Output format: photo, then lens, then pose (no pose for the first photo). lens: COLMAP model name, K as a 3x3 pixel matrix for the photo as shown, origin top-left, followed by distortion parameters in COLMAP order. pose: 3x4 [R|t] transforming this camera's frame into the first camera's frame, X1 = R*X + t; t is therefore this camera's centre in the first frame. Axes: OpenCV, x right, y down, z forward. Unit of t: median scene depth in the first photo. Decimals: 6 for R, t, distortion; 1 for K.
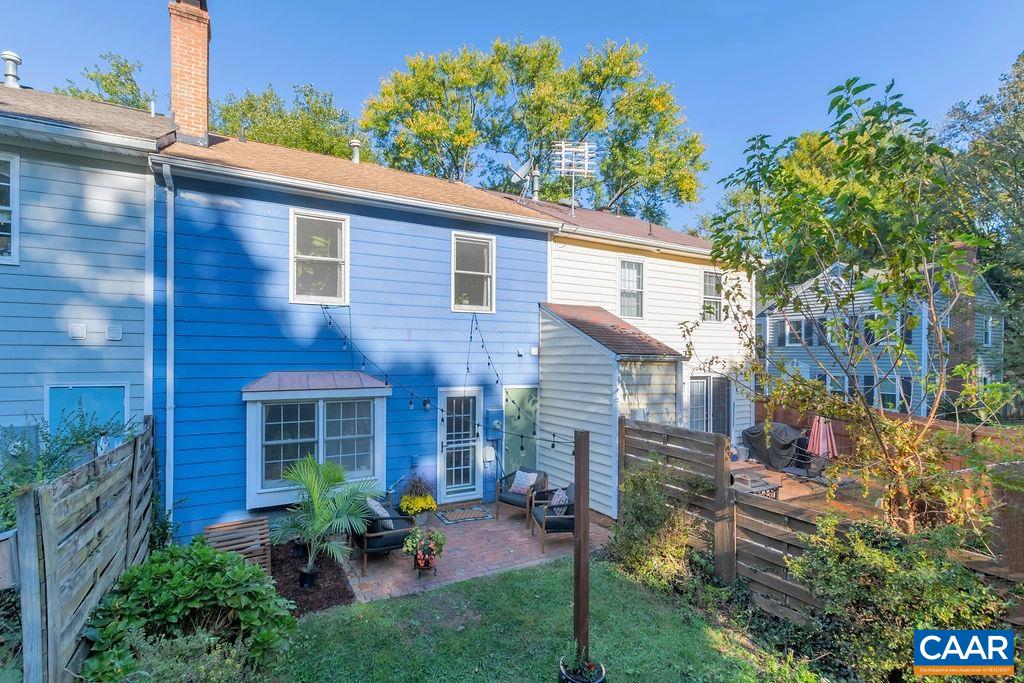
lens RADIAL K [[449.7, 0, 485.9], [0, 449.7, 365.6], [0, 0, 1]] dist [0.002752, -0.000695]
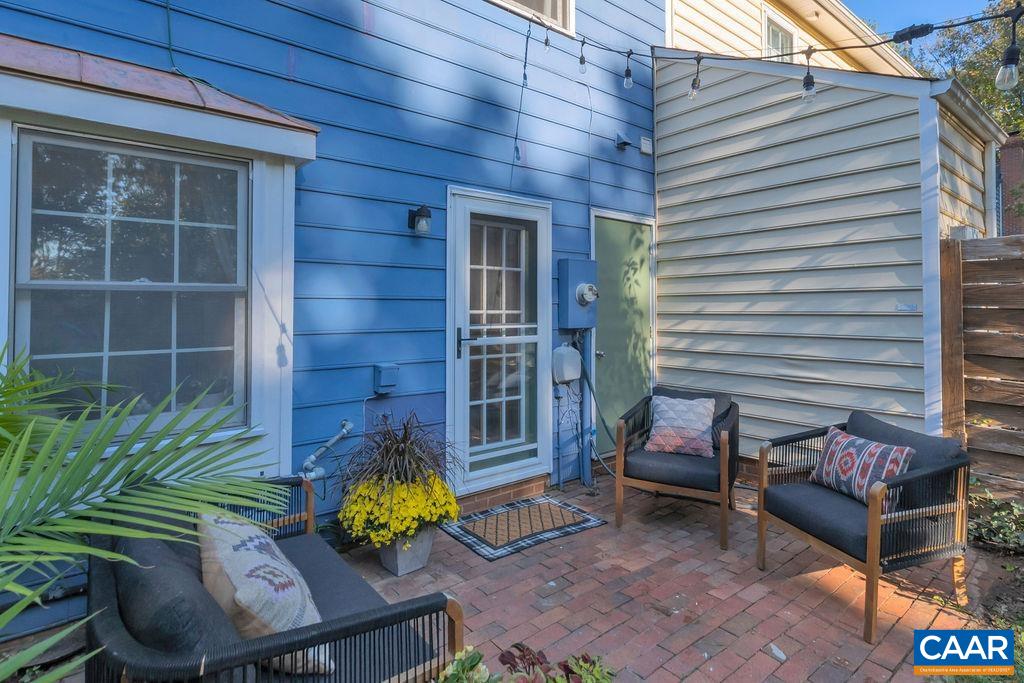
lens RADIAL K [[527.2, 0, 555.3], [0, 527.2, 299.5], [0, 0, 1]] dist [0.002909, 0.000508]
pose [[0.972511, -0.003470, 0.232833, -0.117590], [0.009873, 0.999604, -0.026342, 0.152750], [-0.232649, 0.027917, 0.972160, 0.540047]]
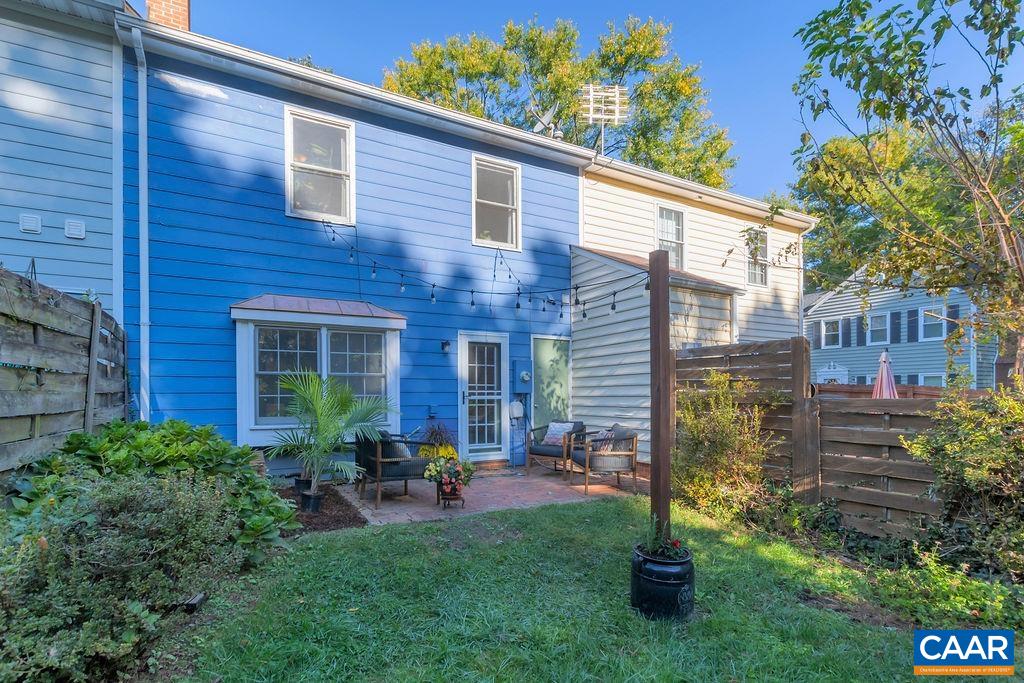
lens RADIAL K [[473.0, 0, 500.6], [0, 473.0, 400.9], [0, 0, 1]] dist [0.001075, 0.000558]
pose [[0.999910, -0.009253, 0.009669, -0.033298], [0.009241, 0.999956, 0.001374, 0.181159], [-0.009681, -0.001285, 0.999952, 0.078945]]
